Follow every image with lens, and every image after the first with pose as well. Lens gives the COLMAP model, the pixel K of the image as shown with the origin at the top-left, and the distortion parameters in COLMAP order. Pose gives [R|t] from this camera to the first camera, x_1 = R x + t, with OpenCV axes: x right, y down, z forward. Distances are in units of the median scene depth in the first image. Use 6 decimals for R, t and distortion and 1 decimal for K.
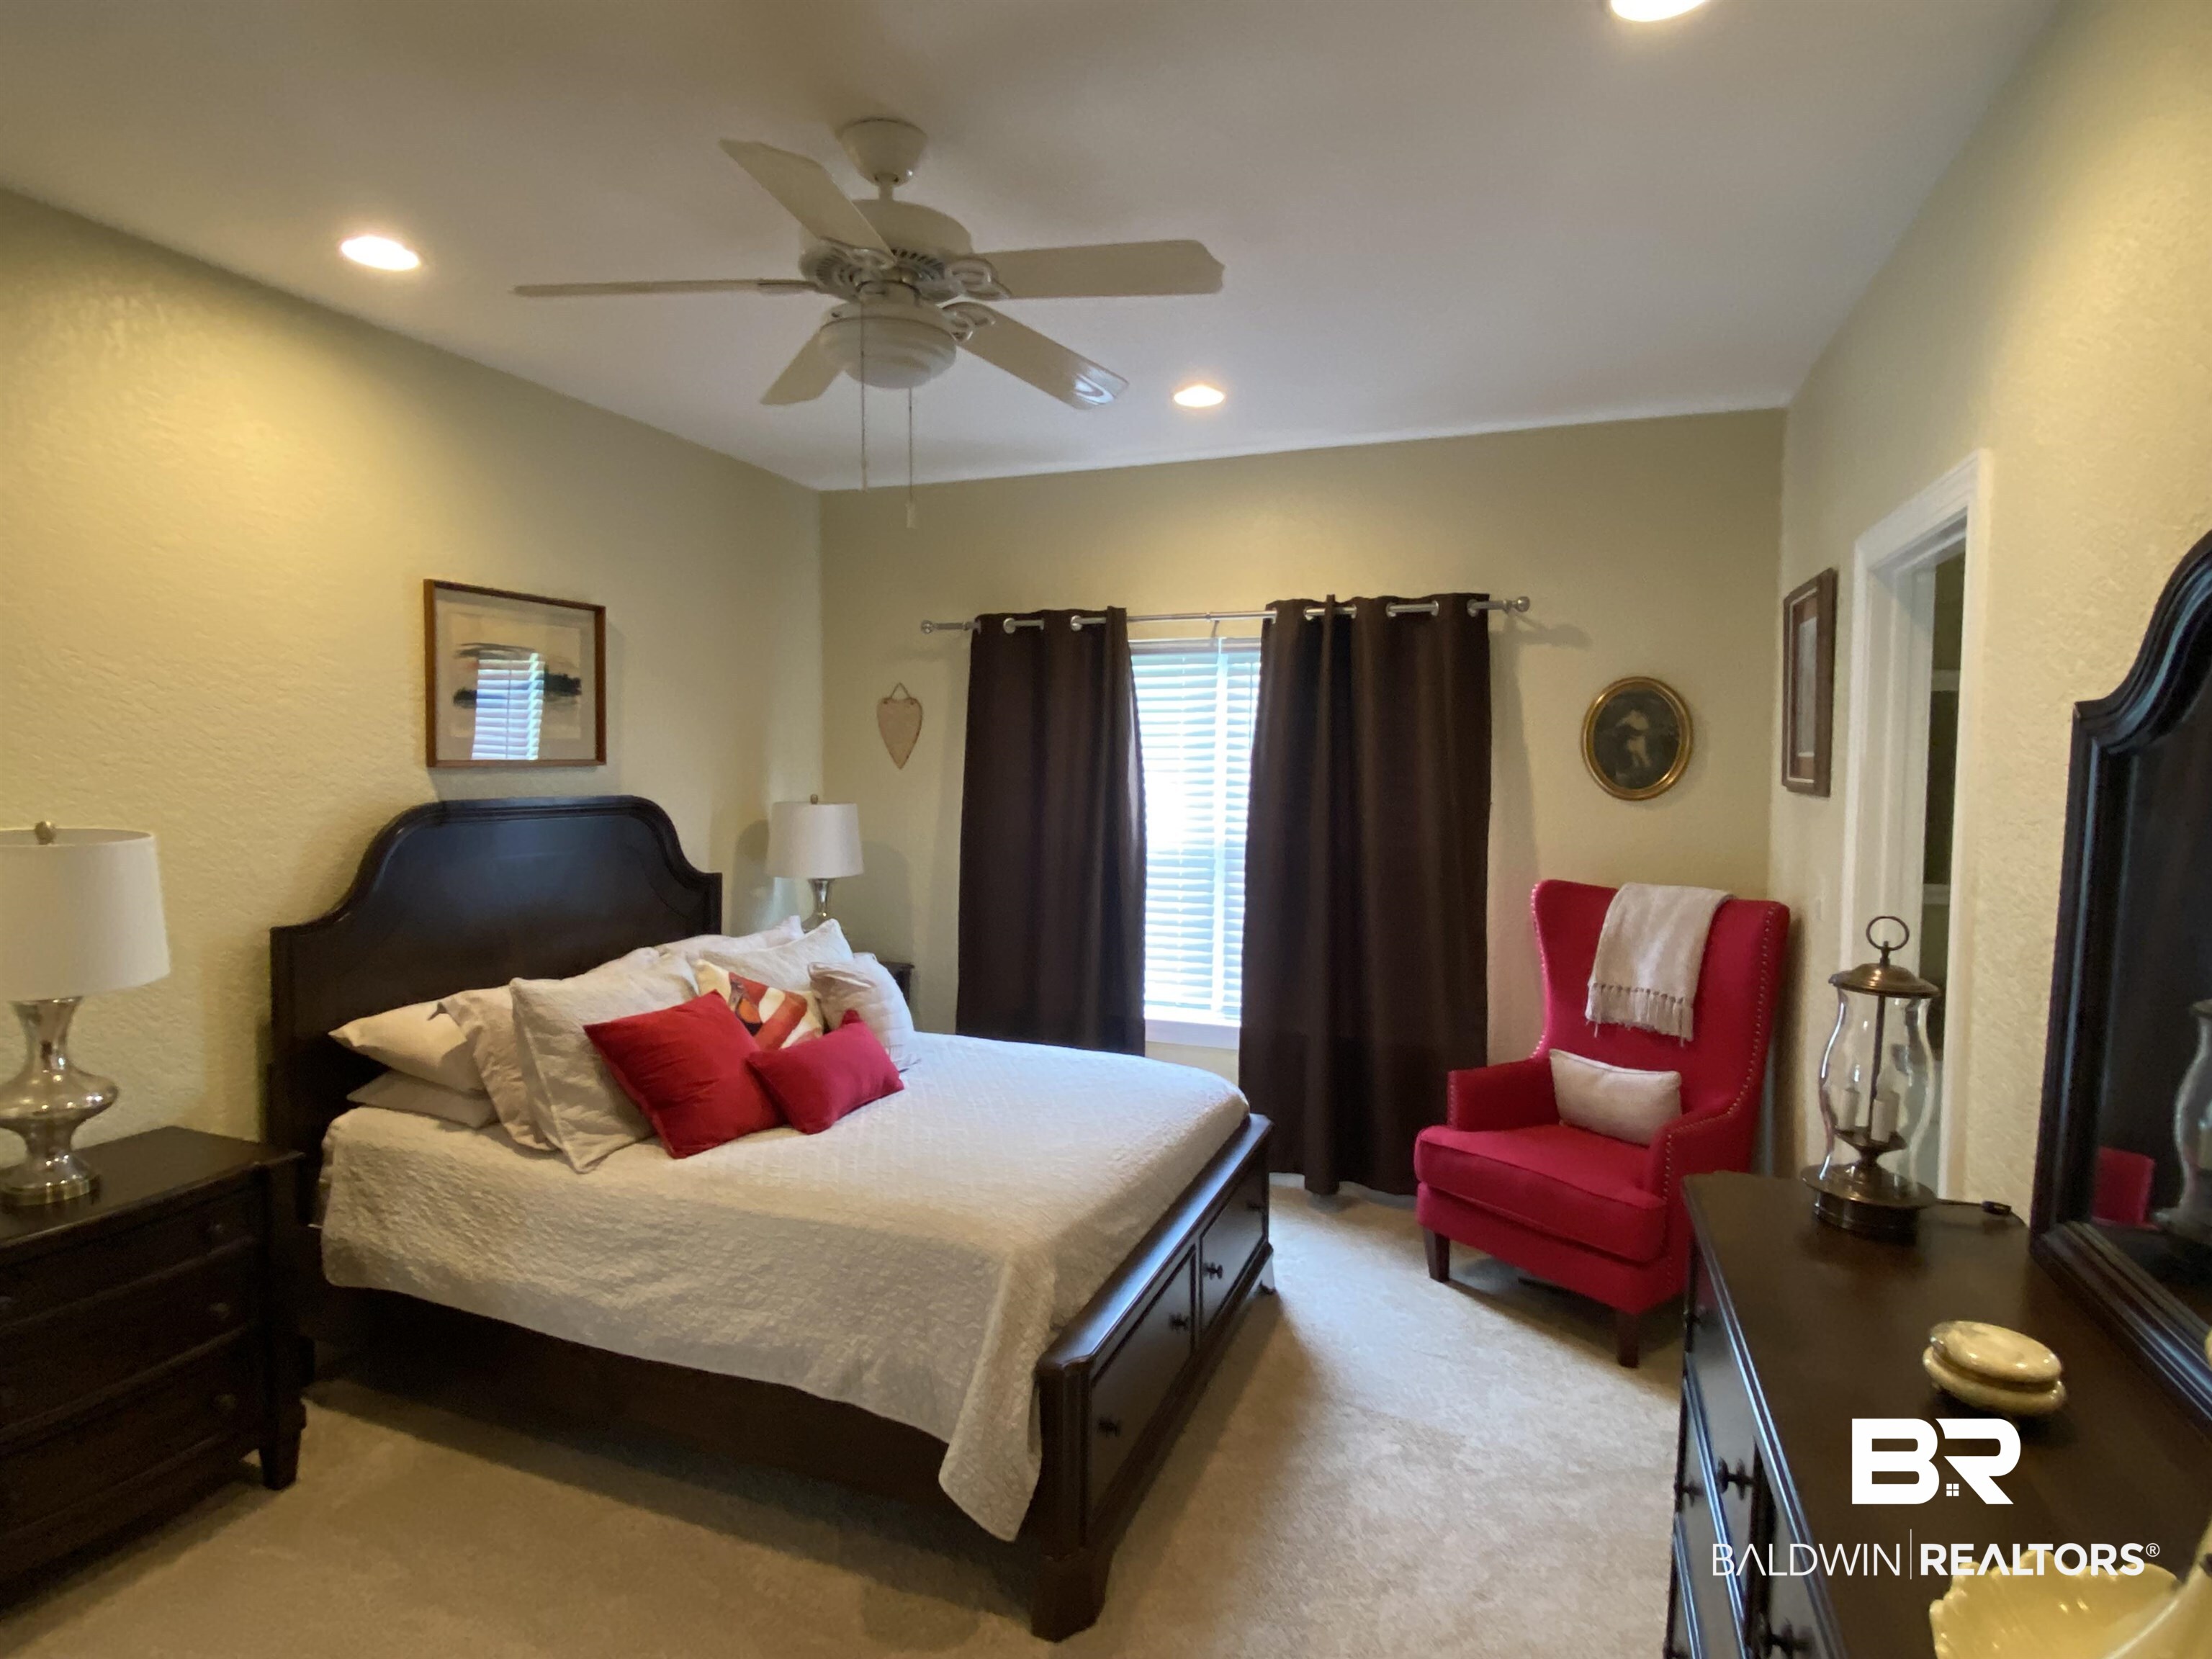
lens RADIAL K [[1190.1, 0, 1100.6], [0, 1190.1, 822.6], [0, 0, 1]] dist [0.013102, -0.018505]
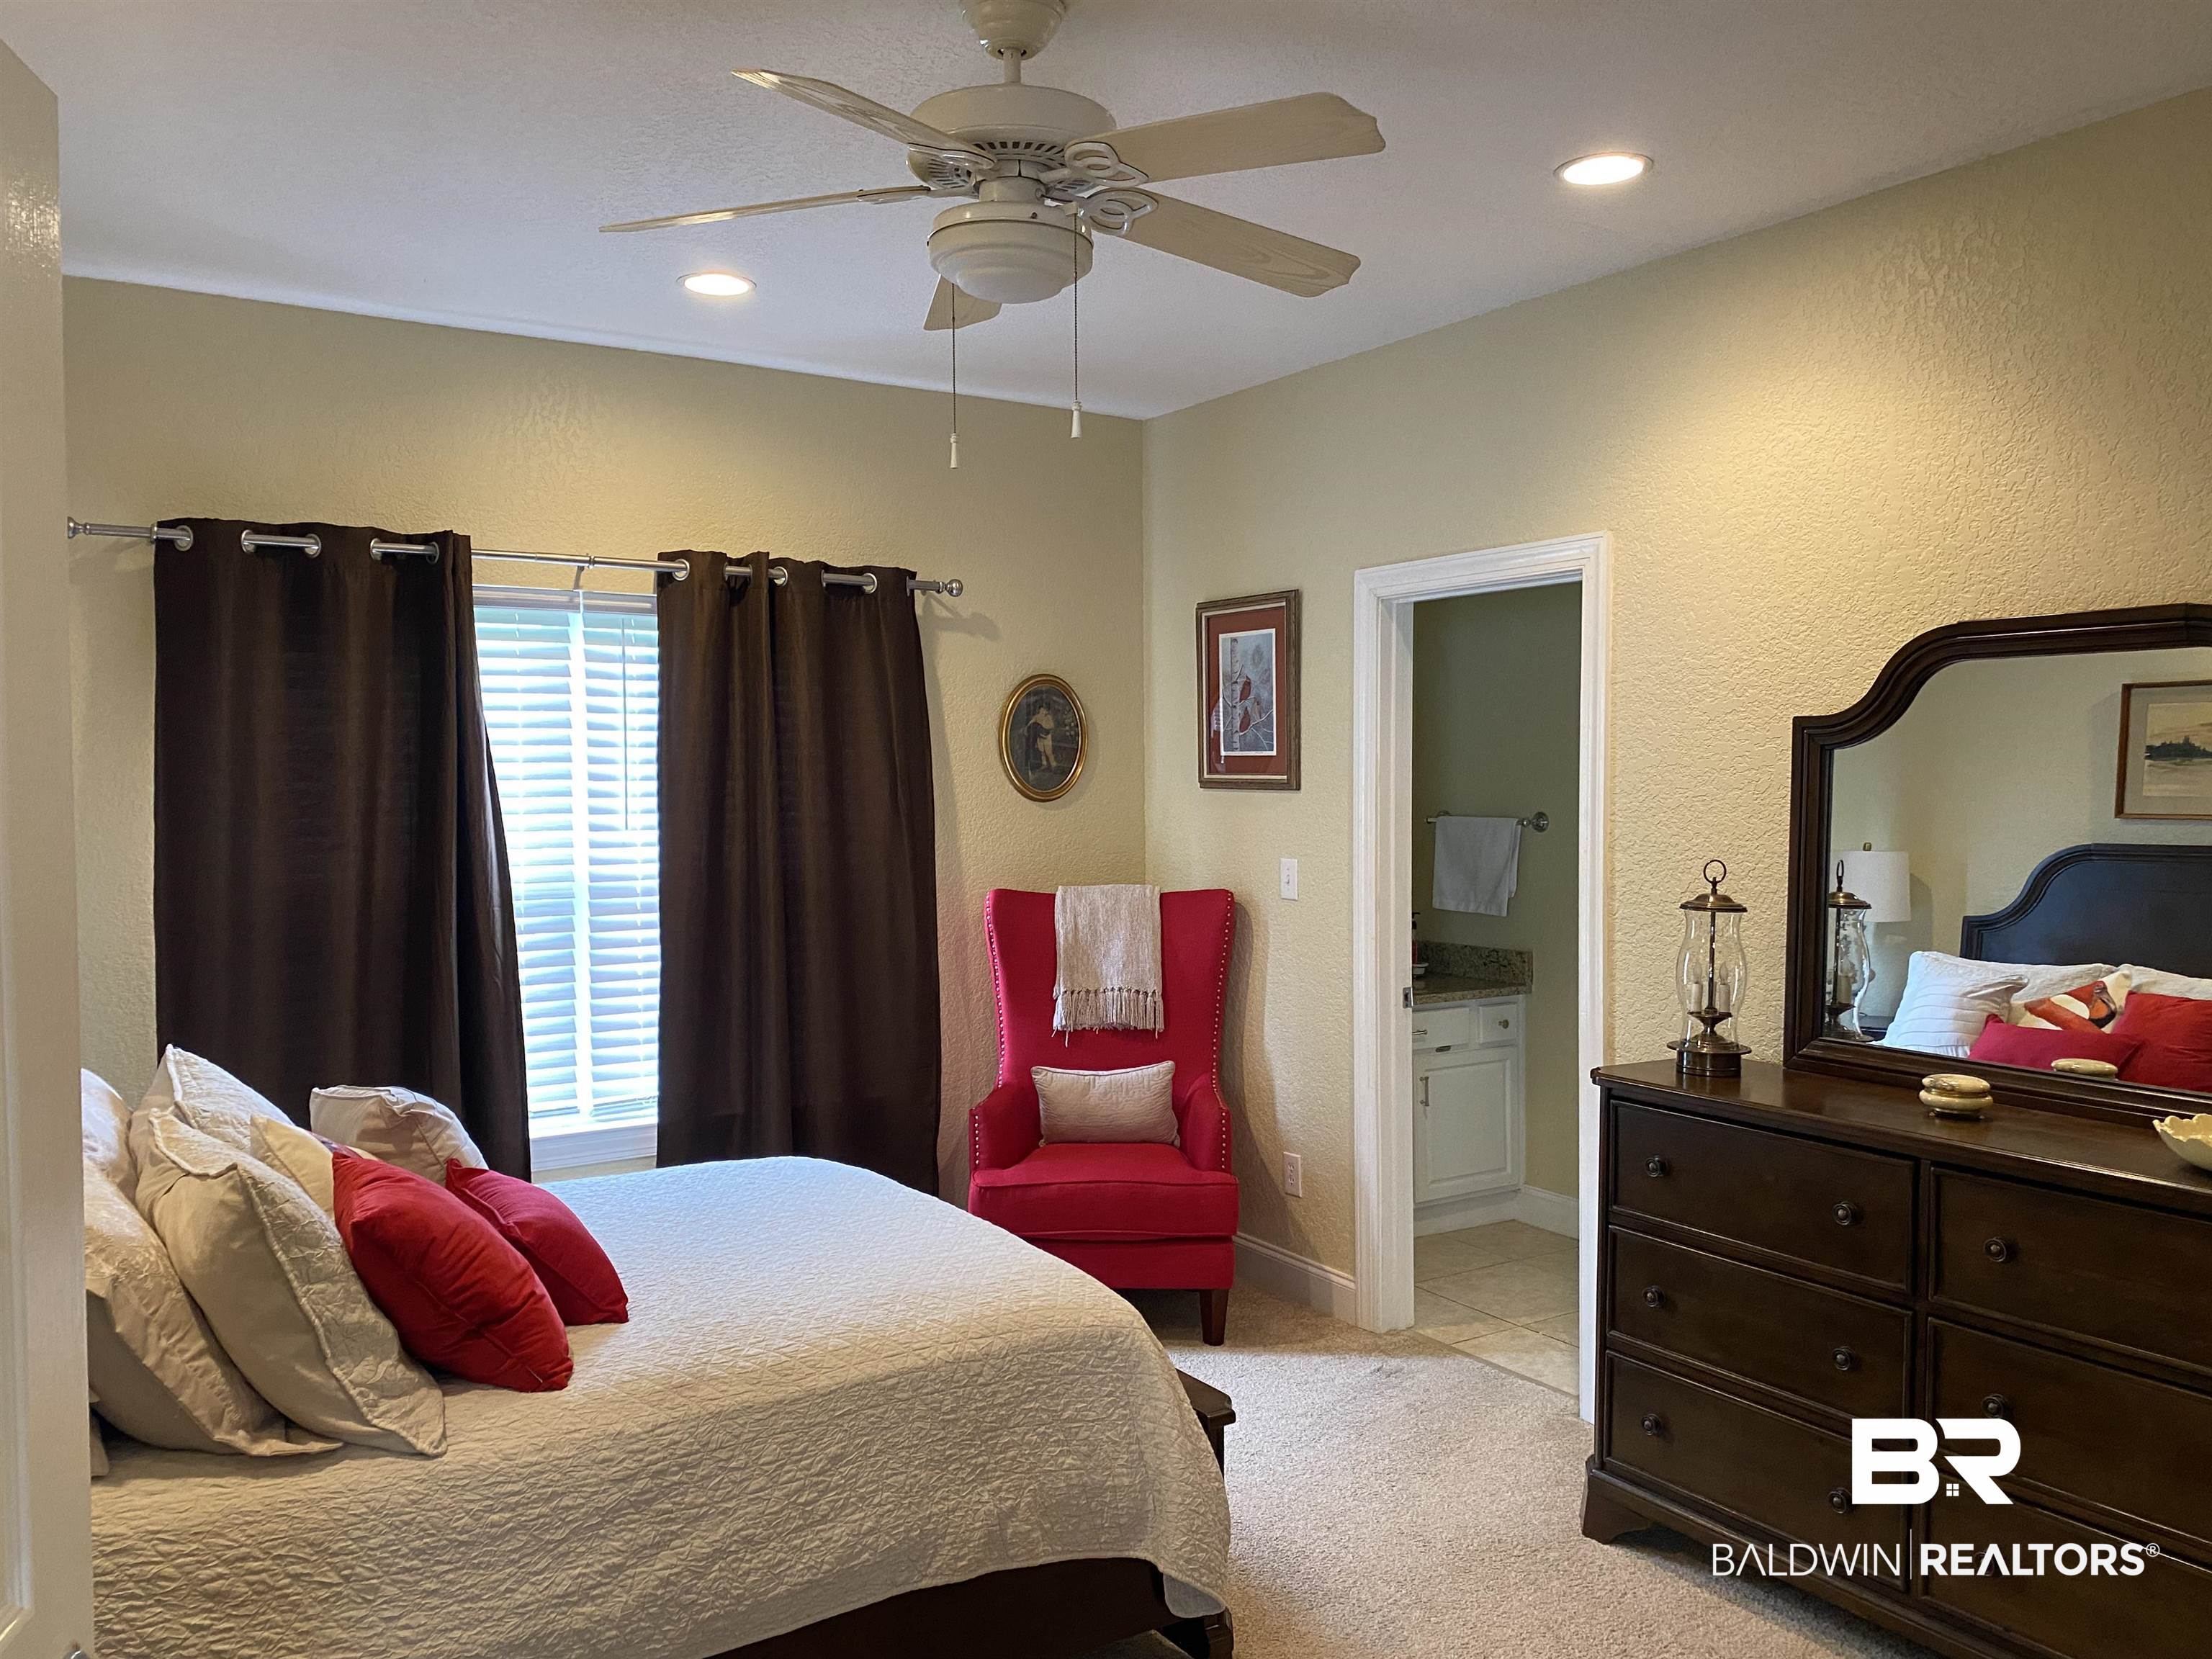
lens RADIAL K [[1690.9, 0, 1106.3], [0, 1690.9, 844.7], [0, 0, 1]] dist [0.062939, -0.086169]
pose [[0.589411, -0.042099, 0.806735, -0.640998], [0.046651, 0.998748, 0.018036, -0.005931], [-0.806485, 0.027005, 0.590638, 0.157432]]
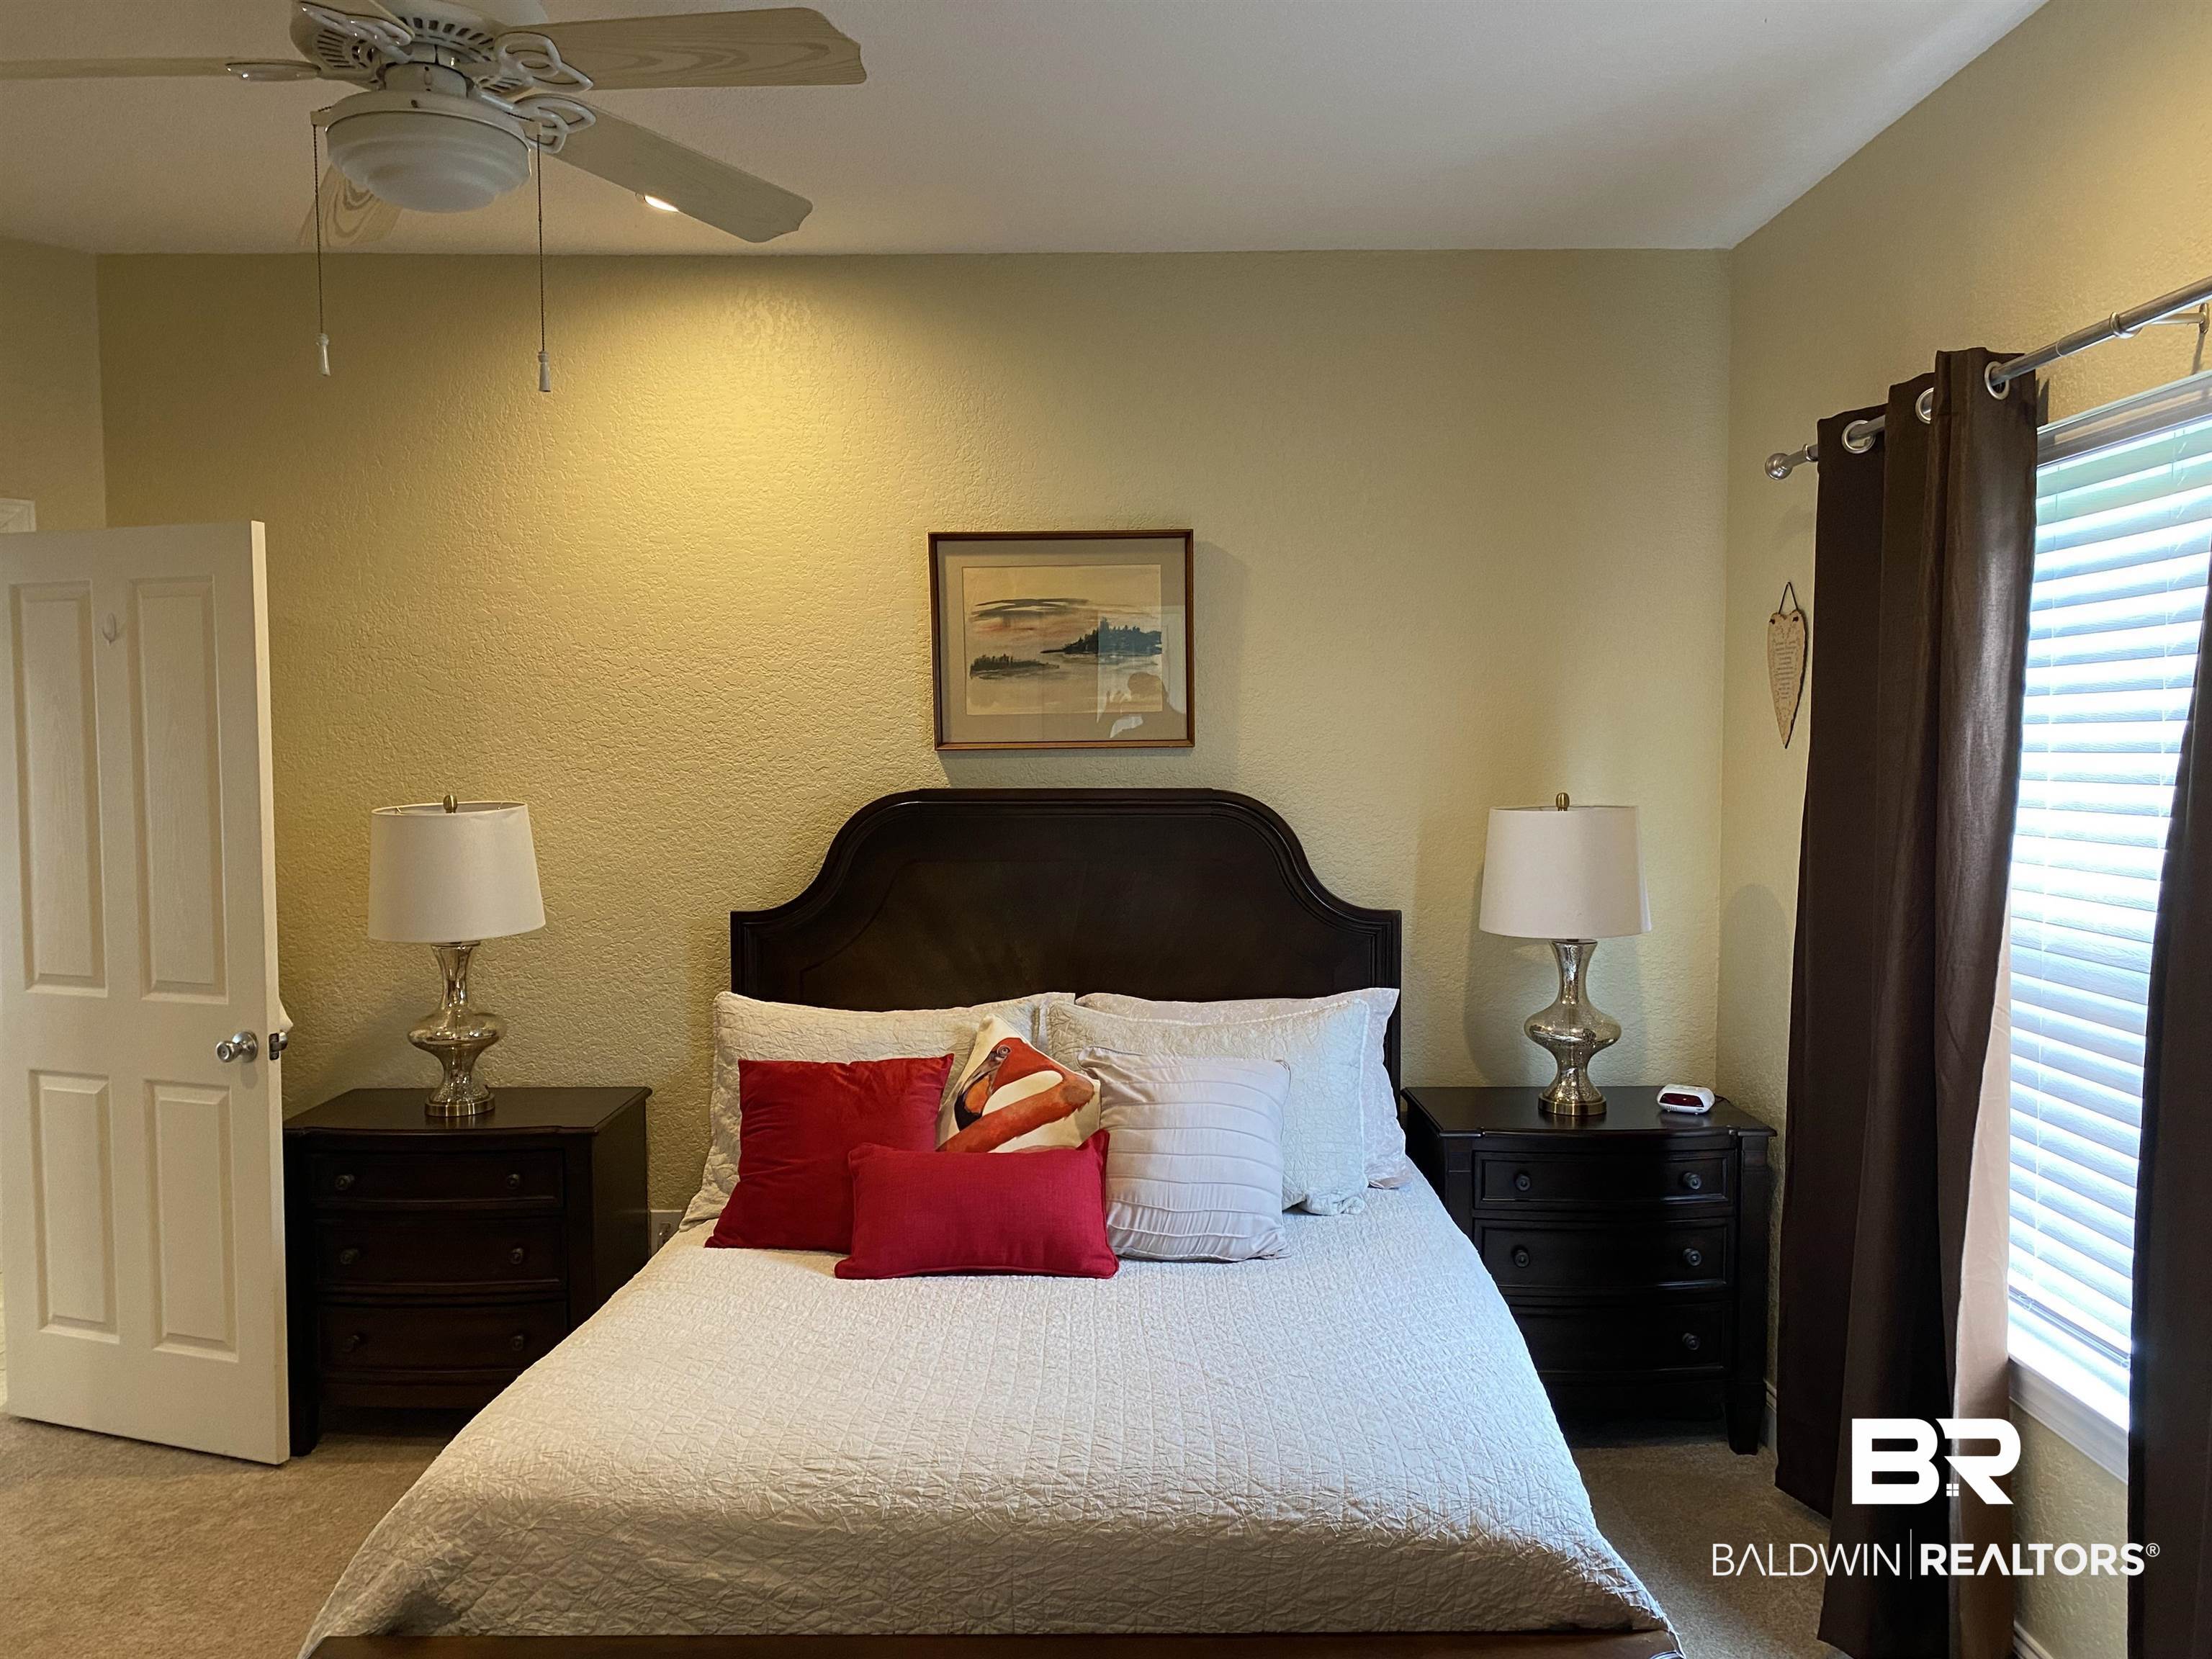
lens RADIAL K [[1690.9, 0, 1104.4], [0, 1690.9, 826.8], [0, 0, 1]] dist [0.062939, -0.086169]
pose [[0.335308, 0.033808, -0.941502, 0.555731], [-0.041713, 0.998909, 0.021014, -0.019250], [0.941185, 0.032227, 0.336353, 0.617214]]
